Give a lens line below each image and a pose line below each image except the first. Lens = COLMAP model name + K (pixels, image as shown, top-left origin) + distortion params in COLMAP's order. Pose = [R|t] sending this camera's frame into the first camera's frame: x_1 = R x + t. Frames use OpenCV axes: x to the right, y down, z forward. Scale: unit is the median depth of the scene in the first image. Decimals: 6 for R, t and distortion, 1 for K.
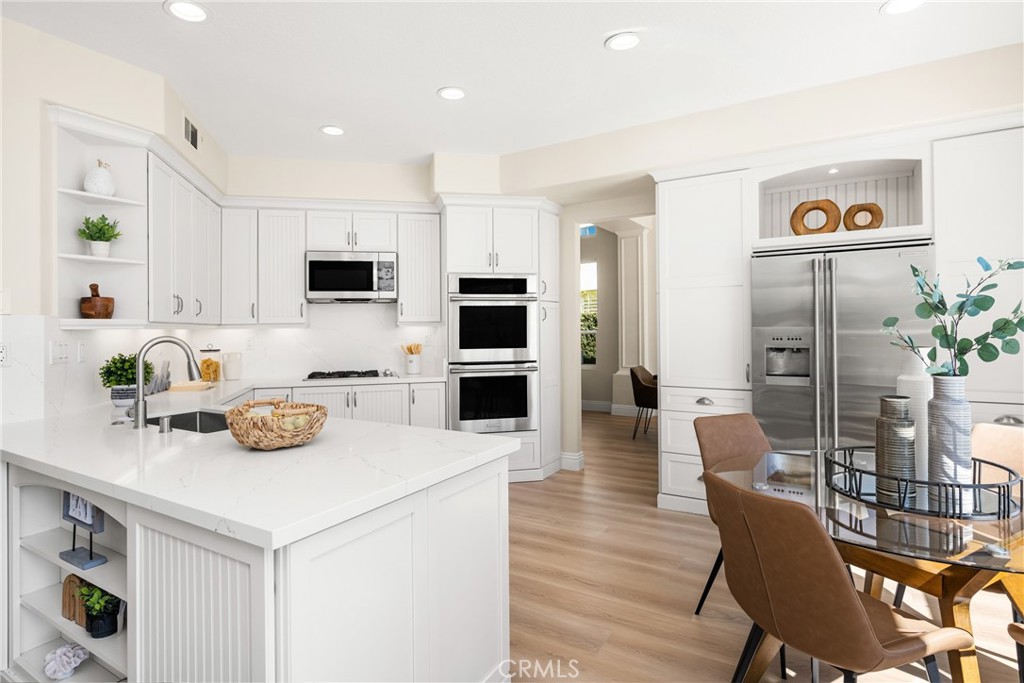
lens RADIAL K [[531.1, 0, 511.1], [0, 531.1, 325.1], [0, 0, 1]] dist [0.001392, 0.000172]
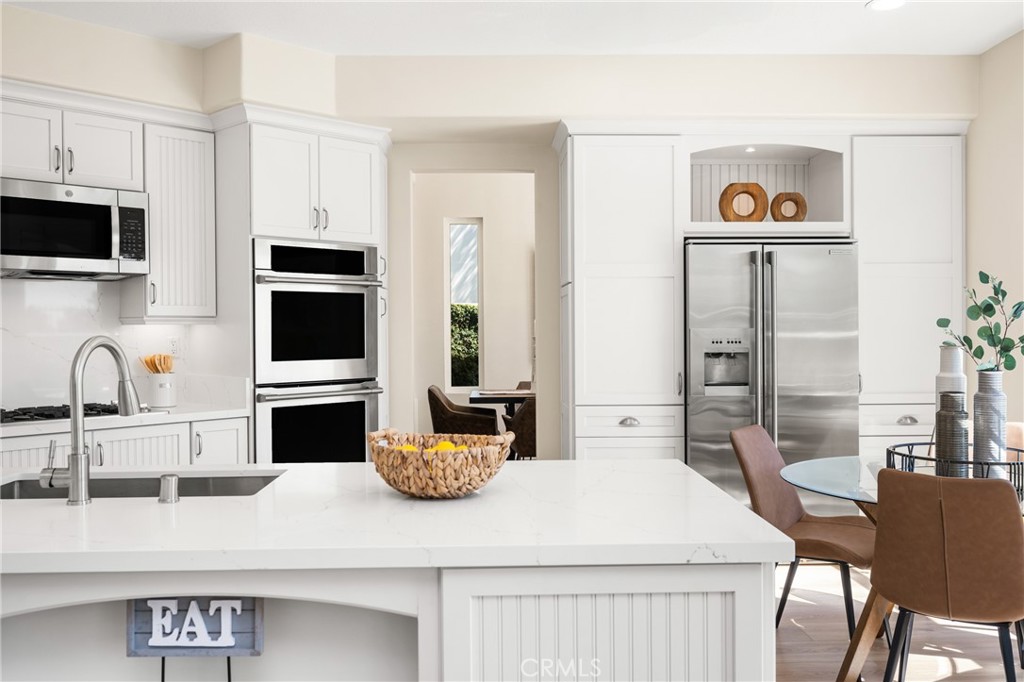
lens RADIAL K [[893.3, 0, 509.1], [0, 893.3, 335.9], [0, 0, 1]] dist [0.000133, -0.002139]
pose [[0.833402, 0.001610, 0.552664, -0.557874], [-0.007042, 0.999946, 0.007707, 0.007019], [-0.552622, -0.010315, 0.833368, -0.007166]]
